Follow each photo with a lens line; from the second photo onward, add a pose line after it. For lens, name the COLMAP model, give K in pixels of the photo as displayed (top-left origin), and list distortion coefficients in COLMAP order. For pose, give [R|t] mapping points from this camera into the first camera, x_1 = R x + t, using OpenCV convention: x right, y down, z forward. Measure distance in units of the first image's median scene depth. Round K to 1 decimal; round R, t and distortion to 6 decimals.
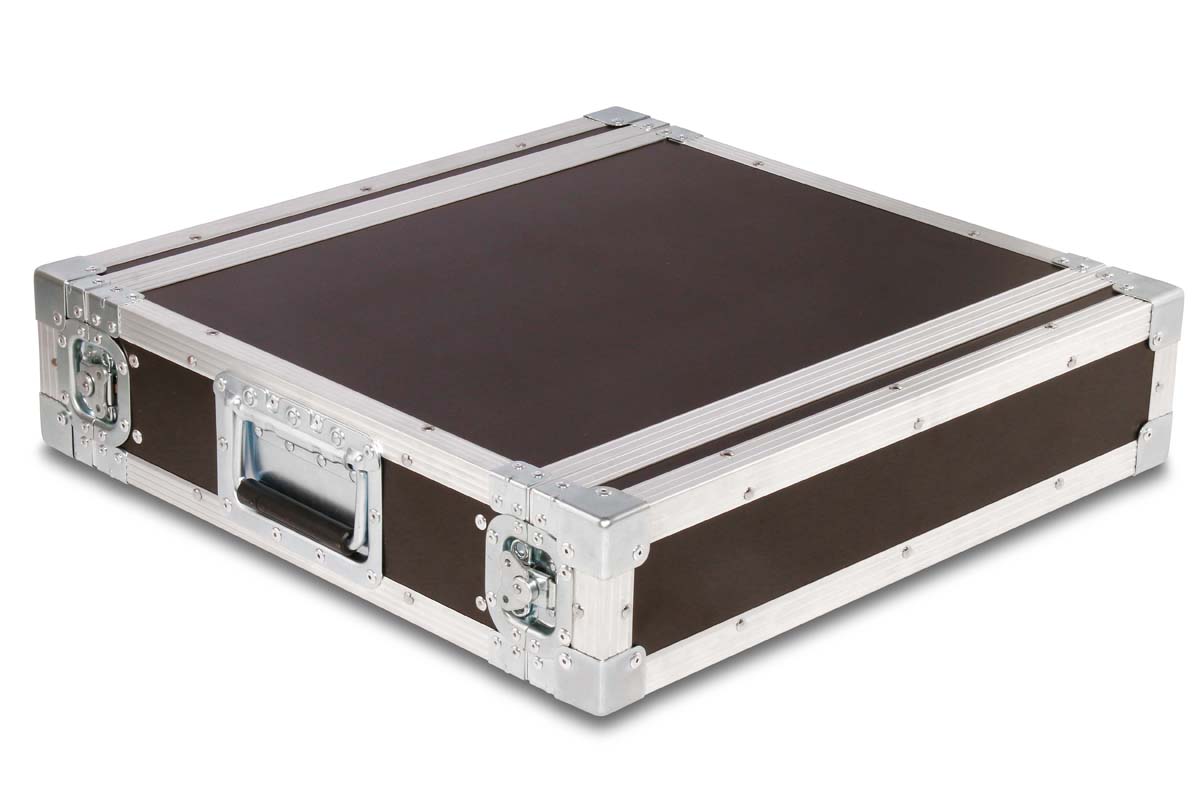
lens RADIAL K [[3156.1, 0, 599.7], [0, 3156.1, 402.8], [0, 0, 1]] dist [0.410600, 0.000000]
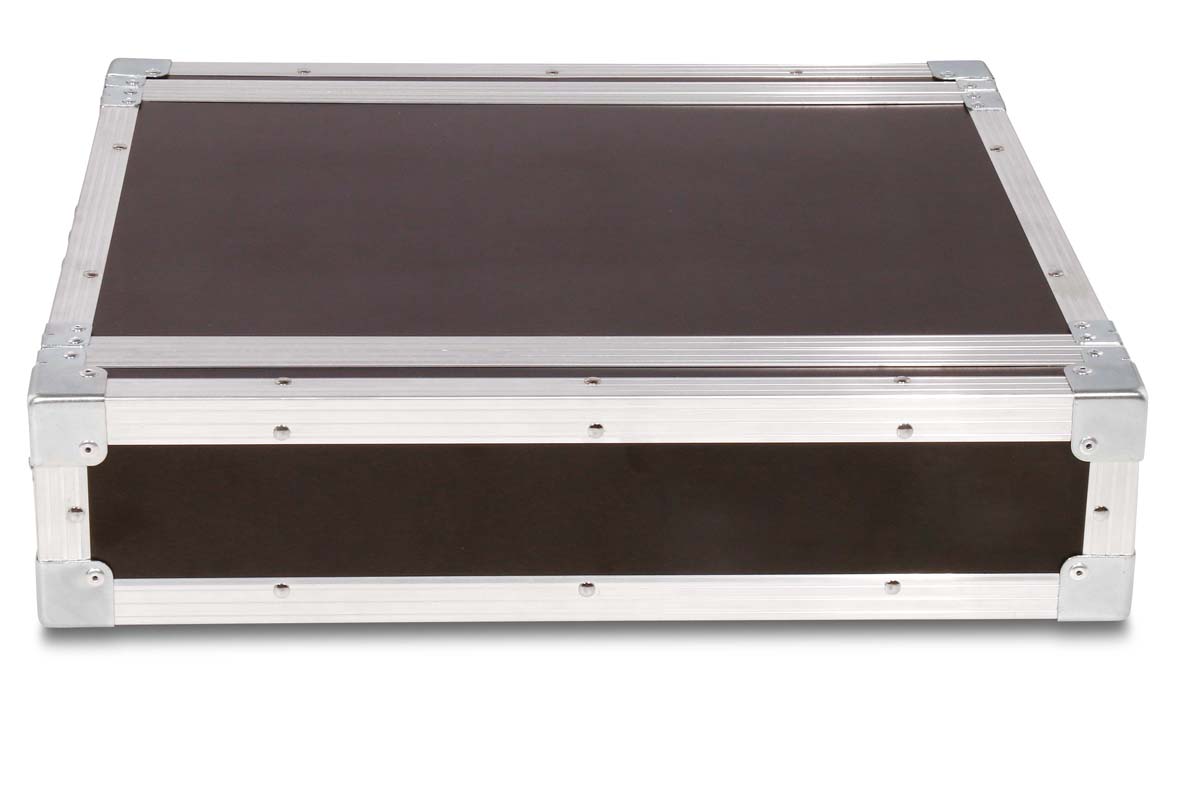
lens RADIAL K [[3156.1, 0, 597.7], [0, 3156.1, 405.2], [0, 0, 1]] dist [0.410600, 0.000000]
pose [[0.739000, 0.260163, -0.621445, 0.583023], [-0.261614, 0.960858, 0.091153, -0.071148], [0.620835, 0.095216, 0.778137, 0.372829]]
